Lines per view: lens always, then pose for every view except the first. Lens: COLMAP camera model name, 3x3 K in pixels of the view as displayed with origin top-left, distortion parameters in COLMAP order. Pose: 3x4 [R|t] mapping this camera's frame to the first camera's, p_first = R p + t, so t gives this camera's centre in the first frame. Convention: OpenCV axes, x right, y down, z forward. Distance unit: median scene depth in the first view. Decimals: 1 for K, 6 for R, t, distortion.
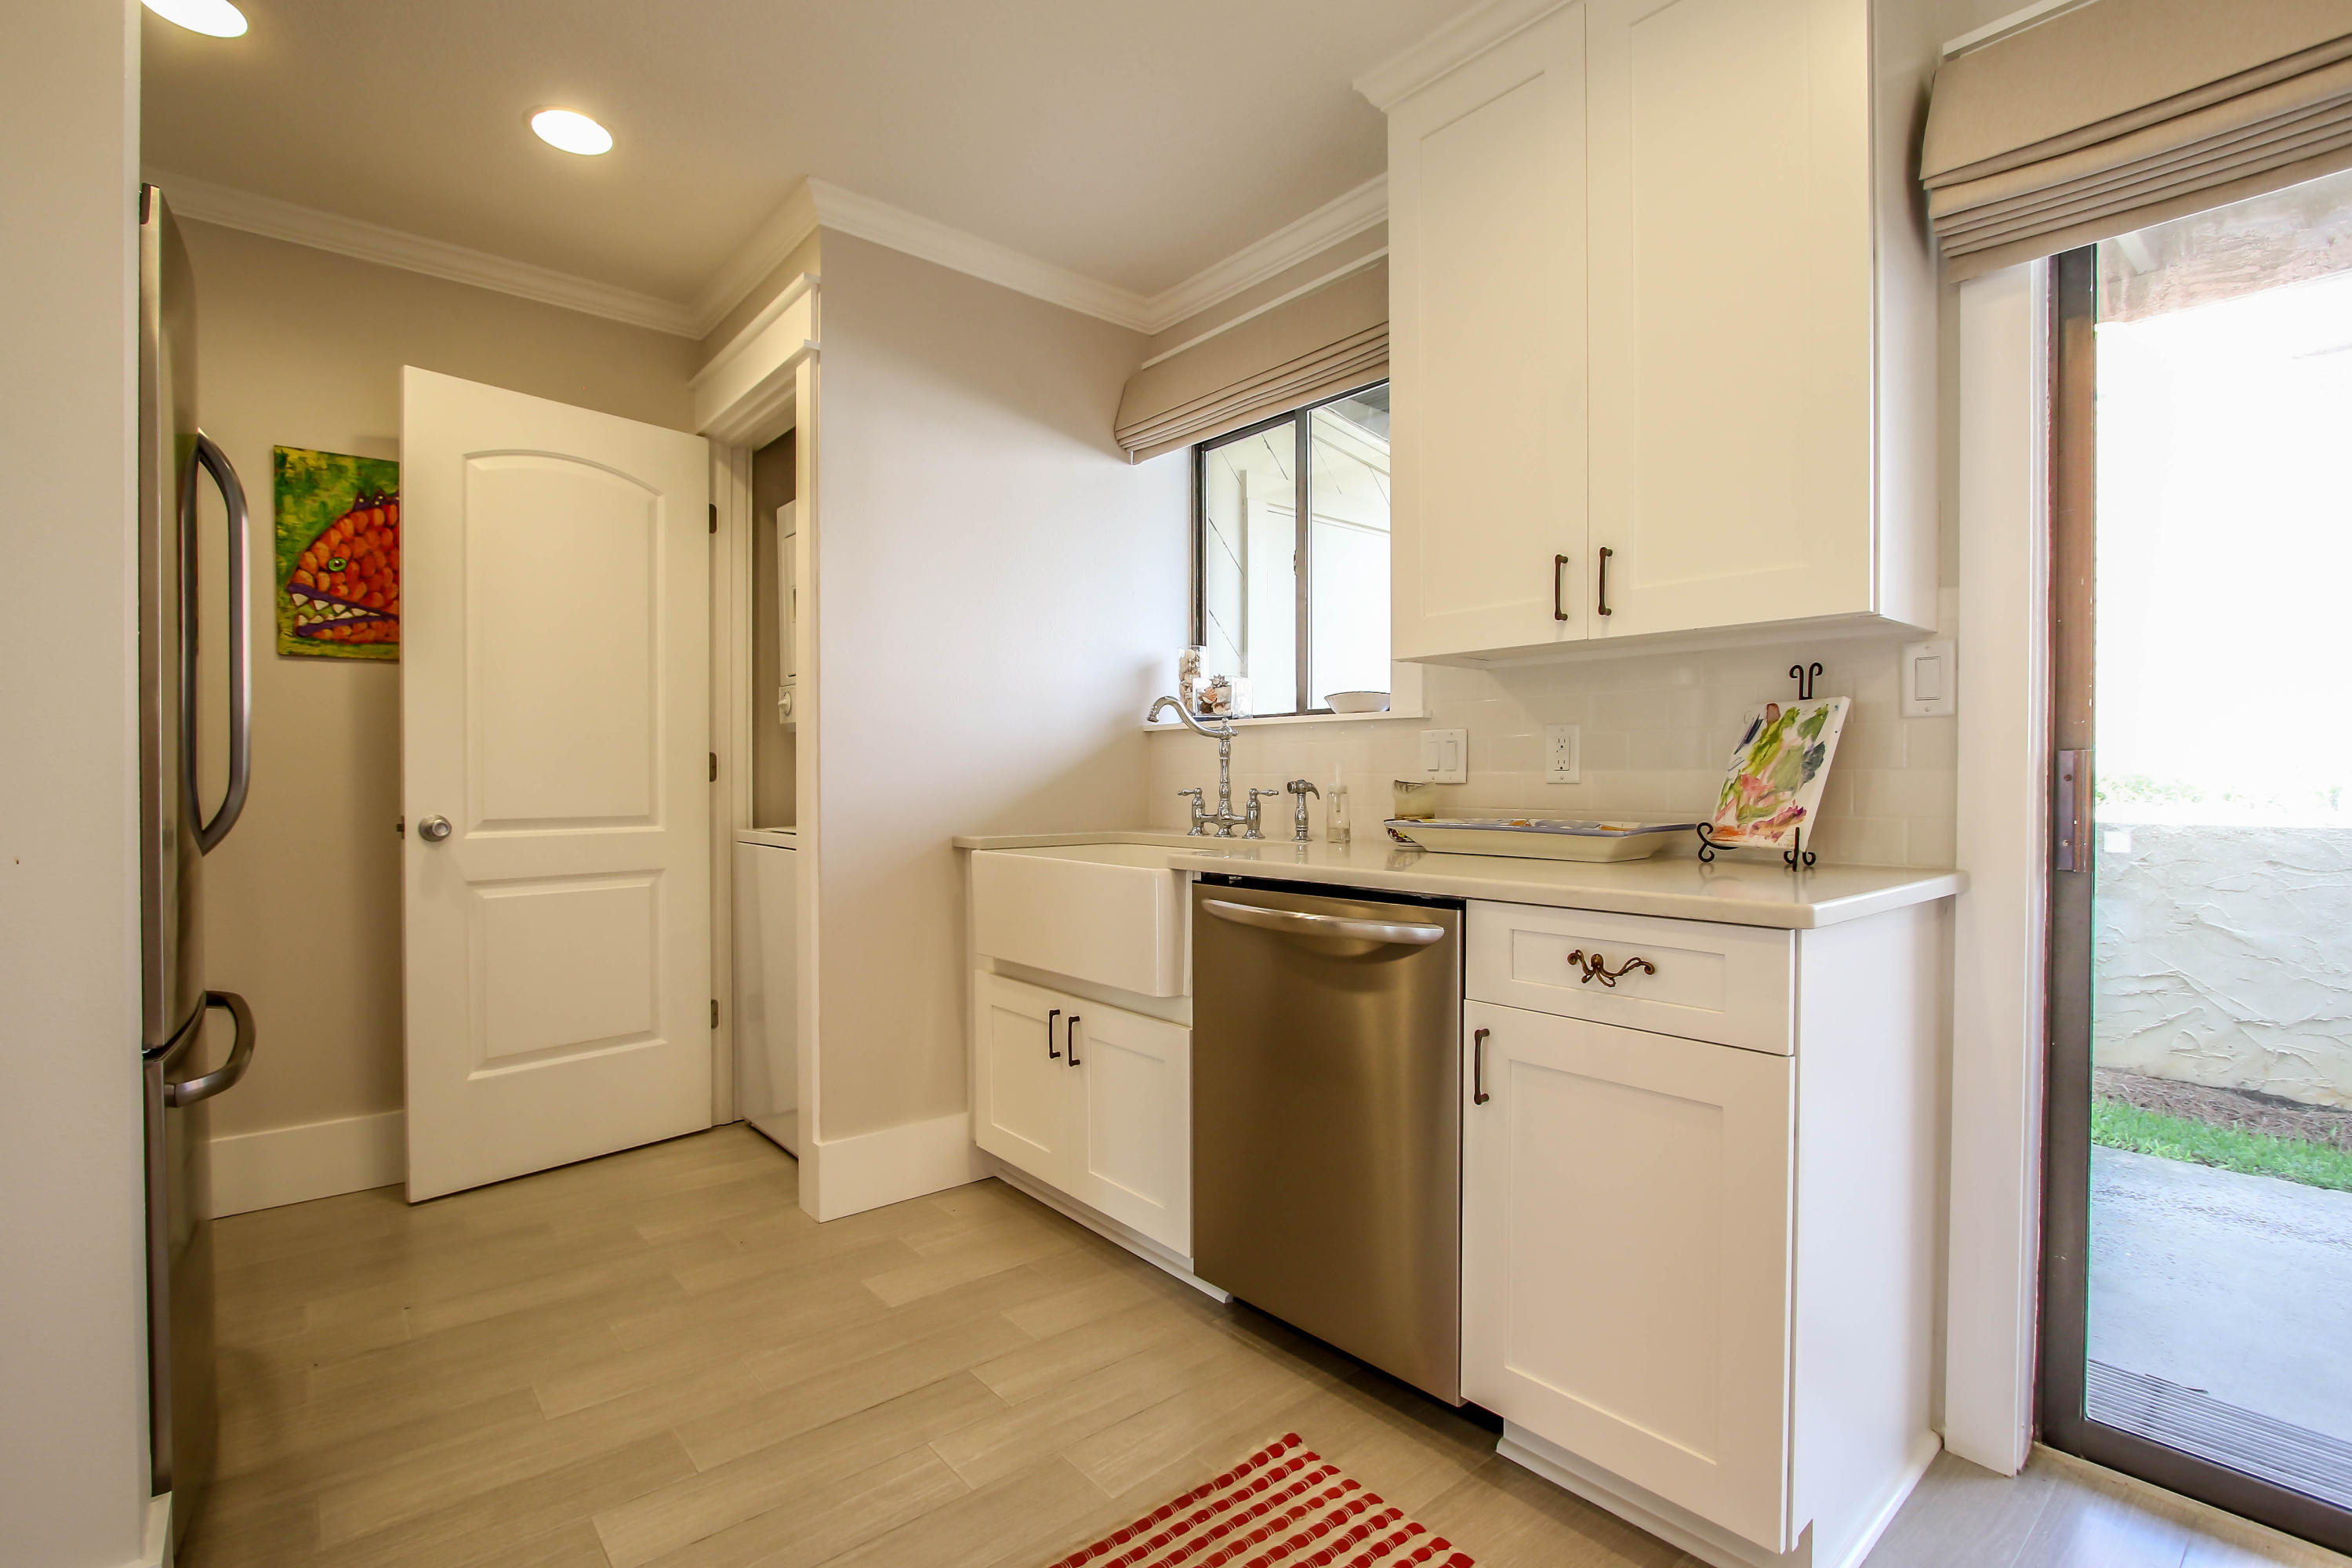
lens RADIAL K [[1075.5, 0, 1174.8], [0, 1075.5, 789.3], [0, 0, 1]] dist [-0.019043, 0.002840]
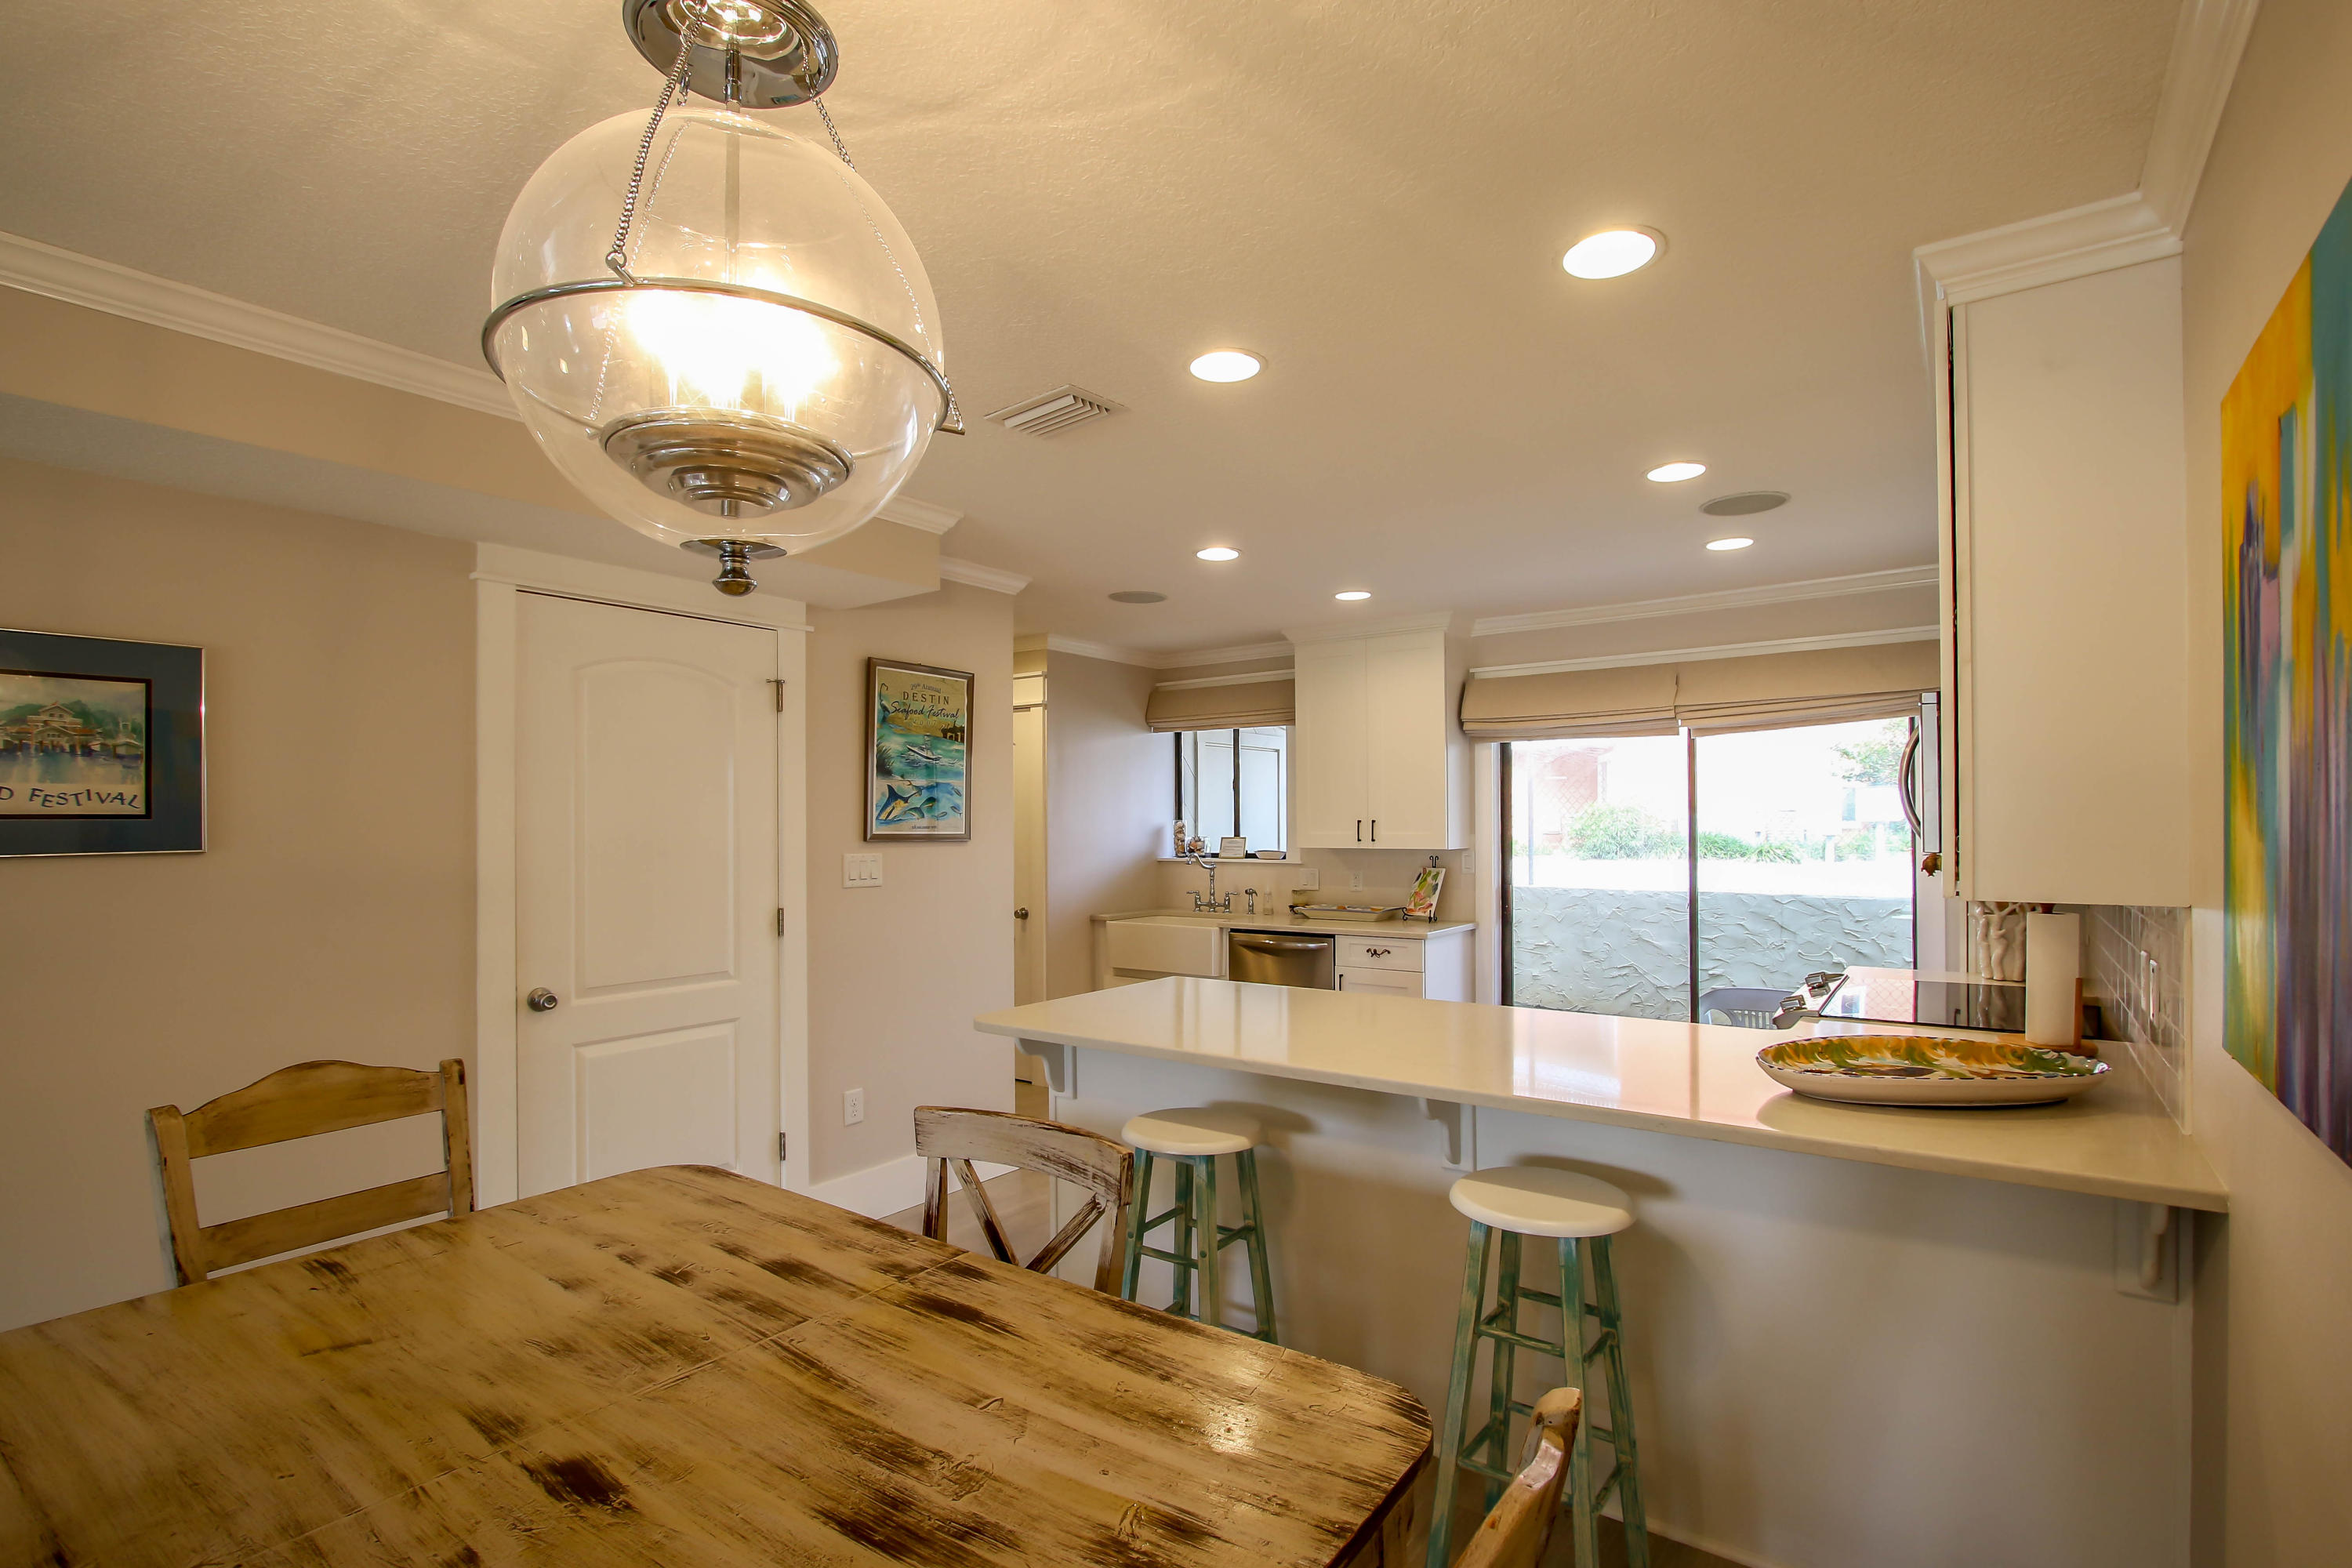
lens RADIAL K [[1102.3, 0, 1181.5], [0, 1102.3, 822.3], [0, 0, 1]] dist [-0.019813, 0.000154]
pose [[0.970492, -0.004950, 0.241084, -0.858964], [0.008172, 0.999890, -0.012366, -0.175362], [-0.240996, 0.013971, 0.970425, -1.858100]]
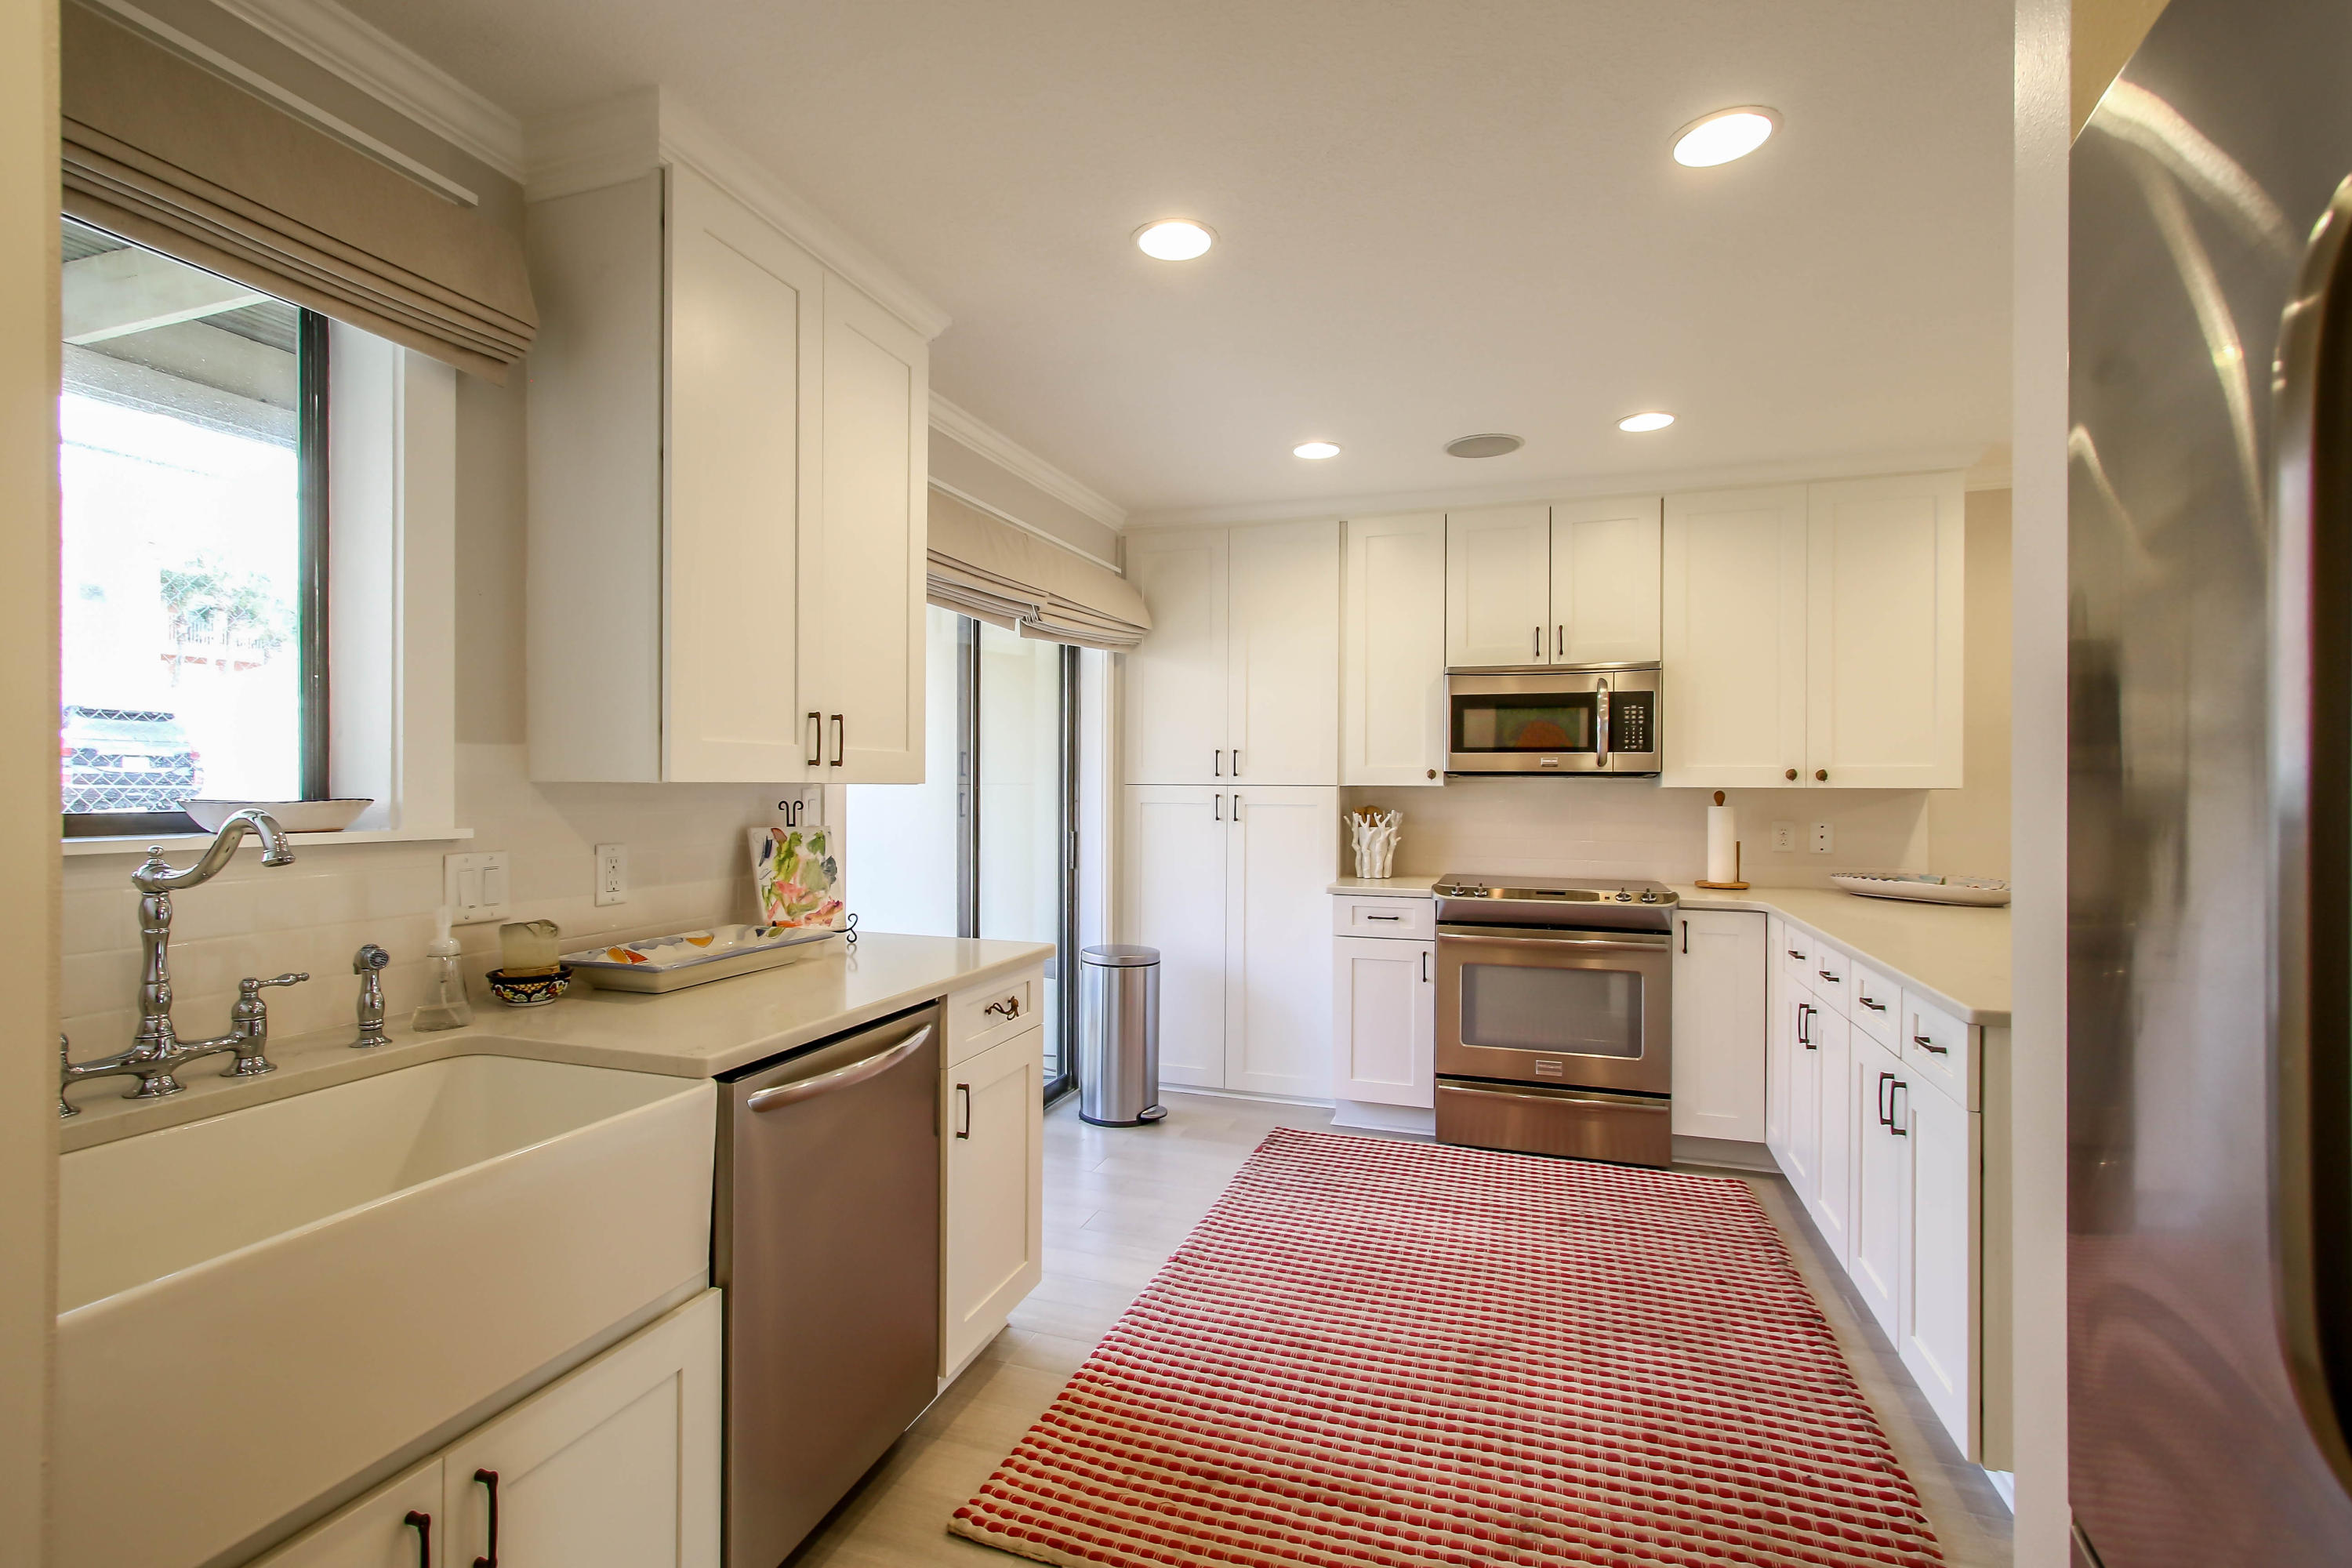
lens RADIAL K [[1101.4, 0, 1147.2], [0, 1101.4, 786.9], [0, 0, 1]] dist [-0.005995, 0.009224]
pose [[-0.504006, -0.002666, 0.863696, -0.890216], [0.006369, 0.999957, 0.006804, -0.138304], [-0.863677, 0.008930, -0.503967, 1.289465]]
